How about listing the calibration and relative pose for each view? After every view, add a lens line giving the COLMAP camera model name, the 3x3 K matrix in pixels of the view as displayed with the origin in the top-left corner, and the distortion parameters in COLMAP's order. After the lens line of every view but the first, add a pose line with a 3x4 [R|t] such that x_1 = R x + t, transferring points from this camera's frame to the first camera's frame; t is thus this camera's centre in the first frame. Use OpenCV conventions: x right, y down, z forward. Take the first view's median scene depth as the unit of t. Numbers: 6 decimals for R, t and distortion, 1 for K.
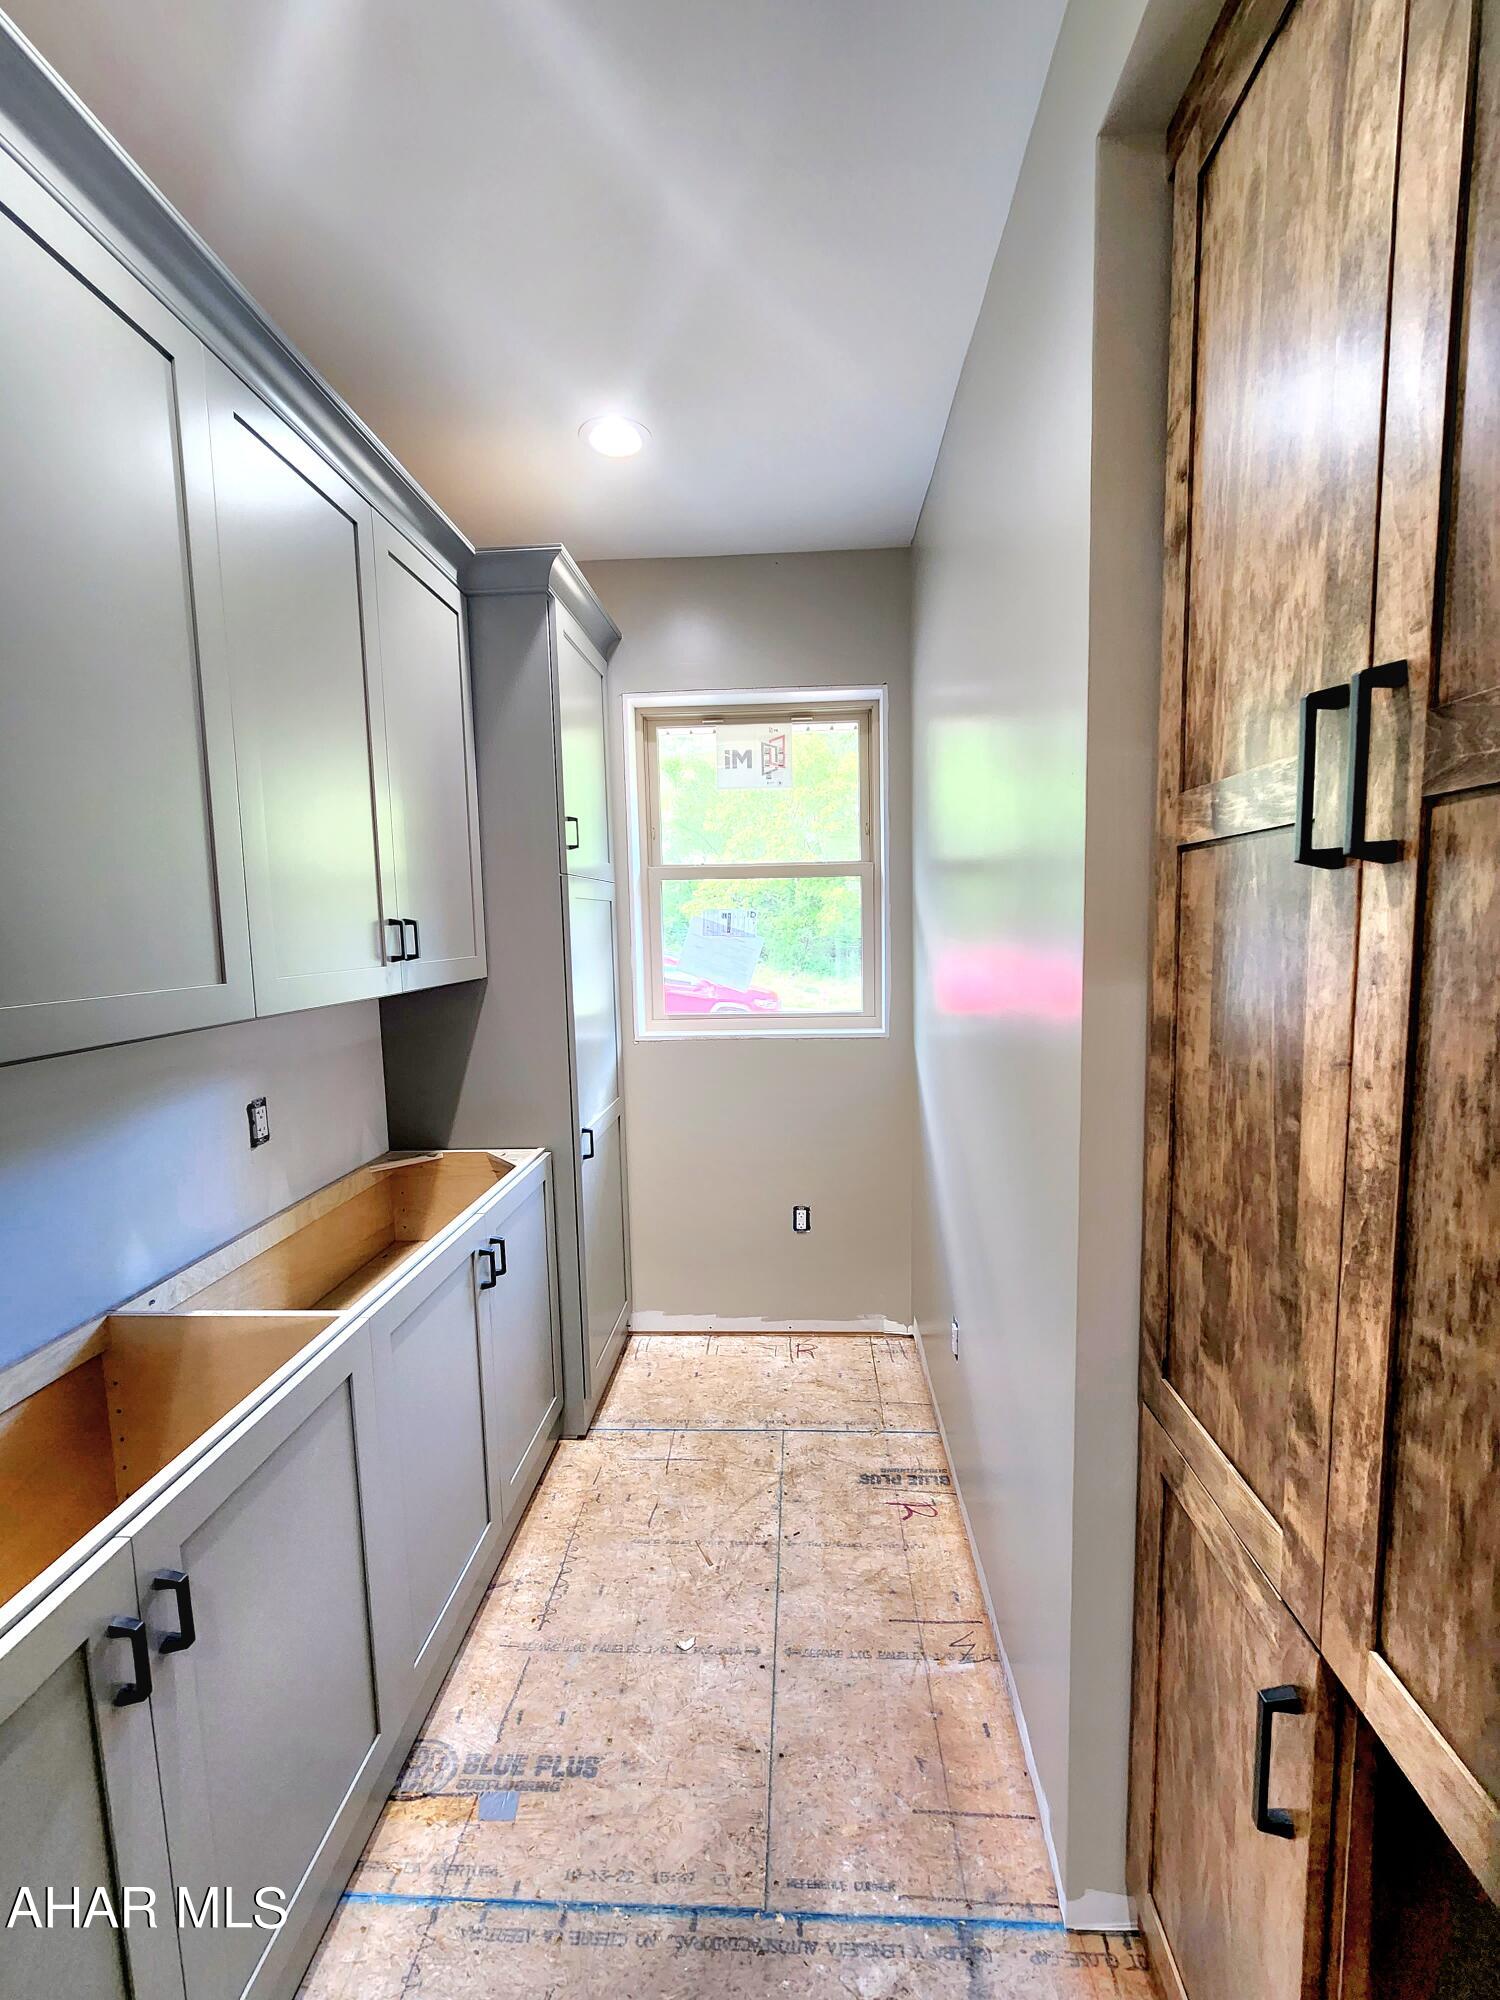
lens RADIAL K [[809.4, 0, 755.3], [0, 809.4, 999.0], [0, 0, 1]] dist [0.002302, -0.001059]
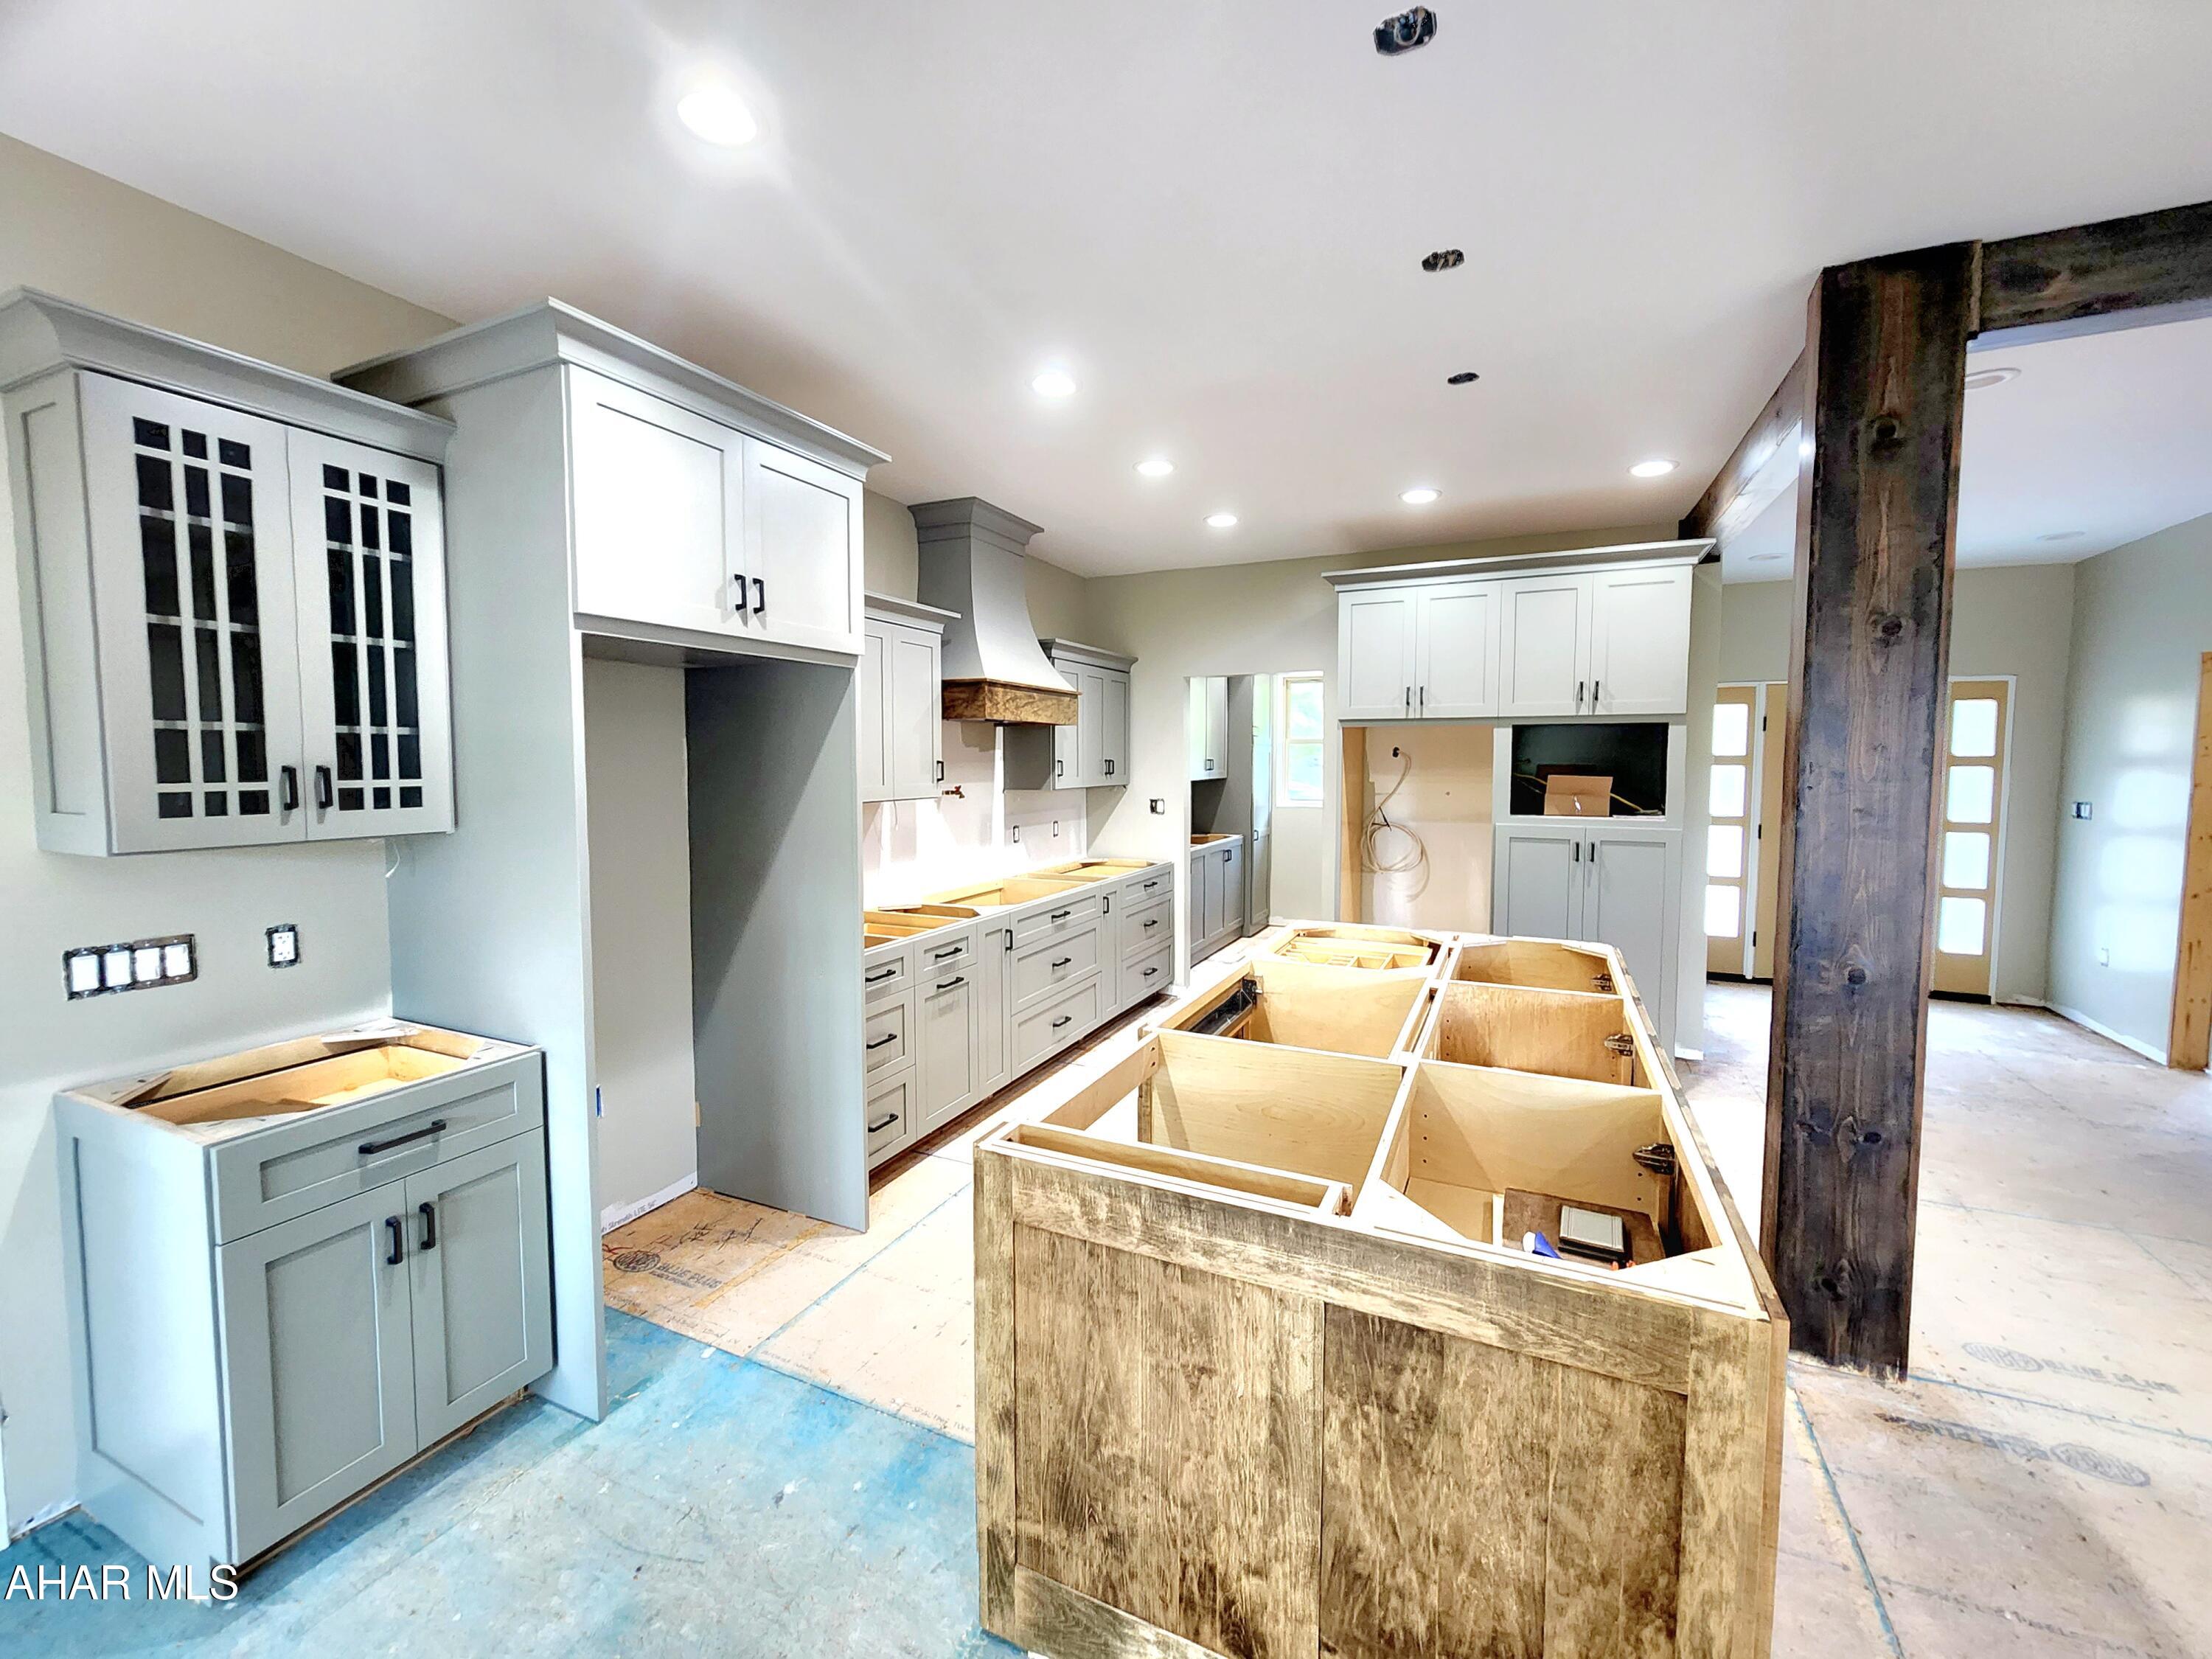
lens RADIAL K [[895.2, 0, 1092.0], [0, 895.2, 818.7], [0, 0, 1]] dist [0.002302, -0.001059]
pose [[0.922384, 0.040262, -0.384169, 0.480991], [-0.053695, 0.998262, -0.024300, 0.221409], [0.382523, 0.043042, 0.922943, -2.186479]]
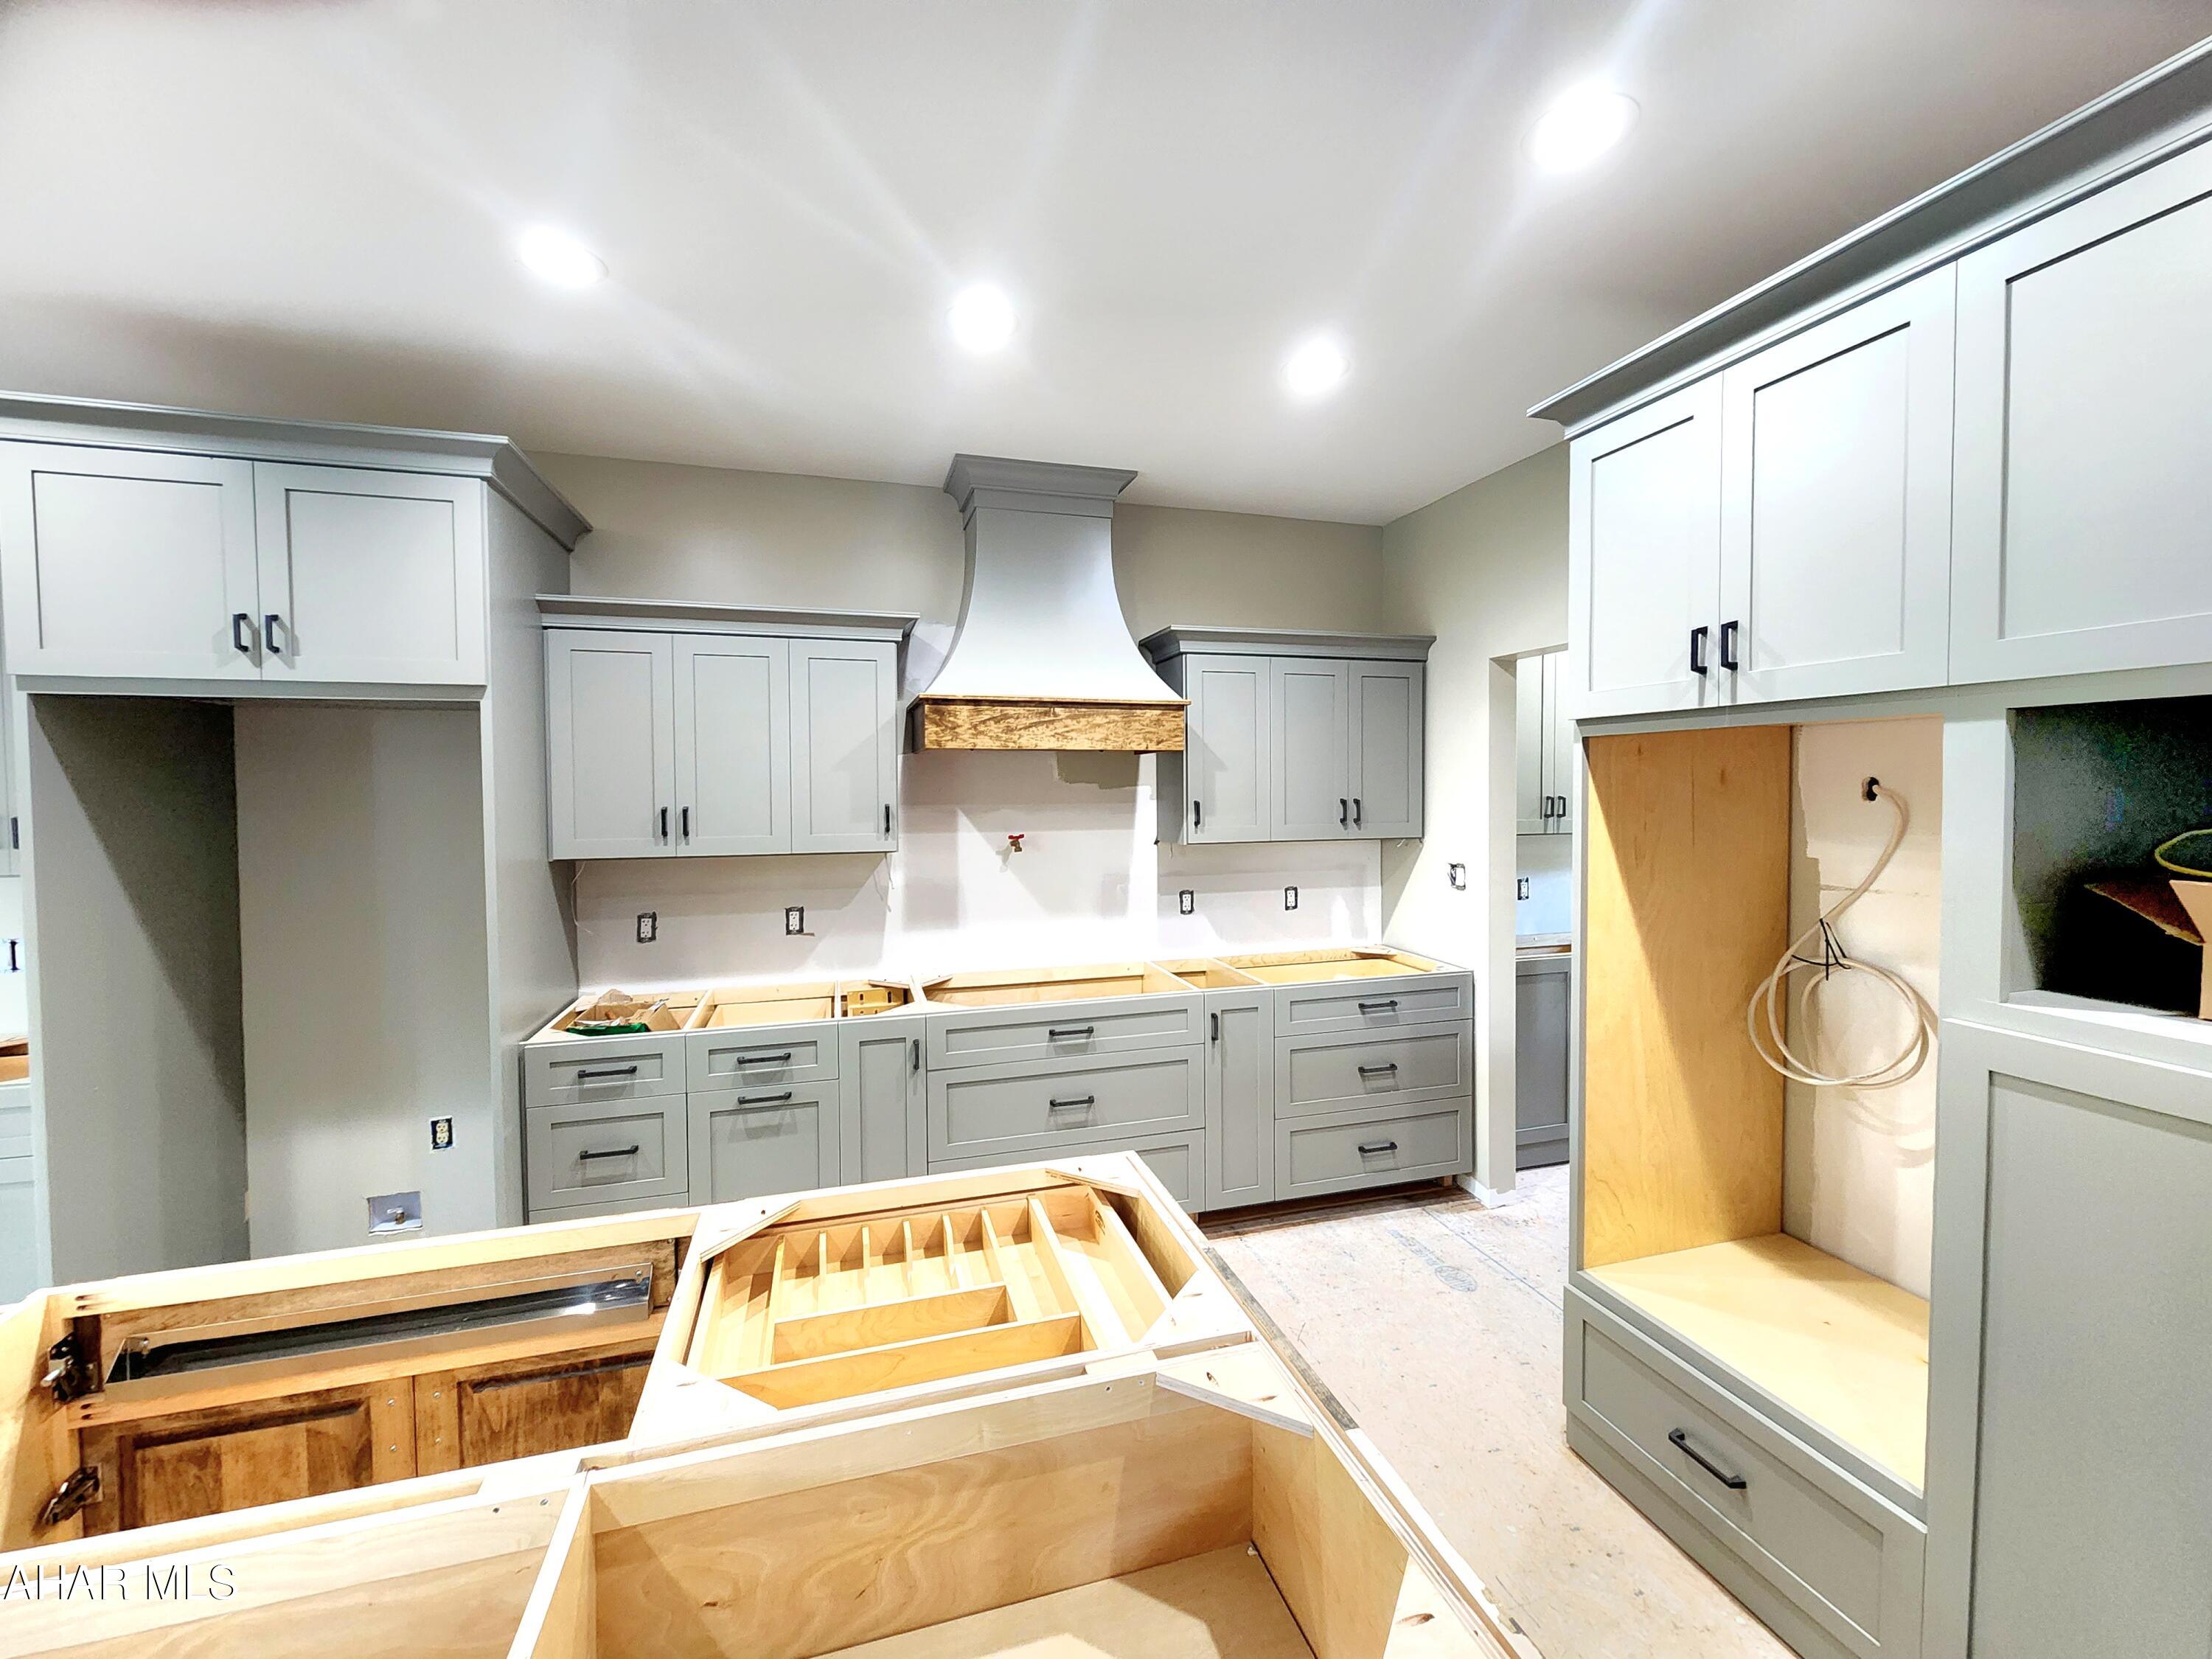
lens RADIAL K [[895.2, 0, 1106.1], [0, 895.2, 817.6], [0, 0, 1]] dist [0.002302, -0.001059]
pose [[0.341410, 0.047683, -0.938704, 0.877157], [-0.098196, 0.995057, 0.014832, 0.064873], [0.934771, 0.087114, 0.344405, -0.976218]]
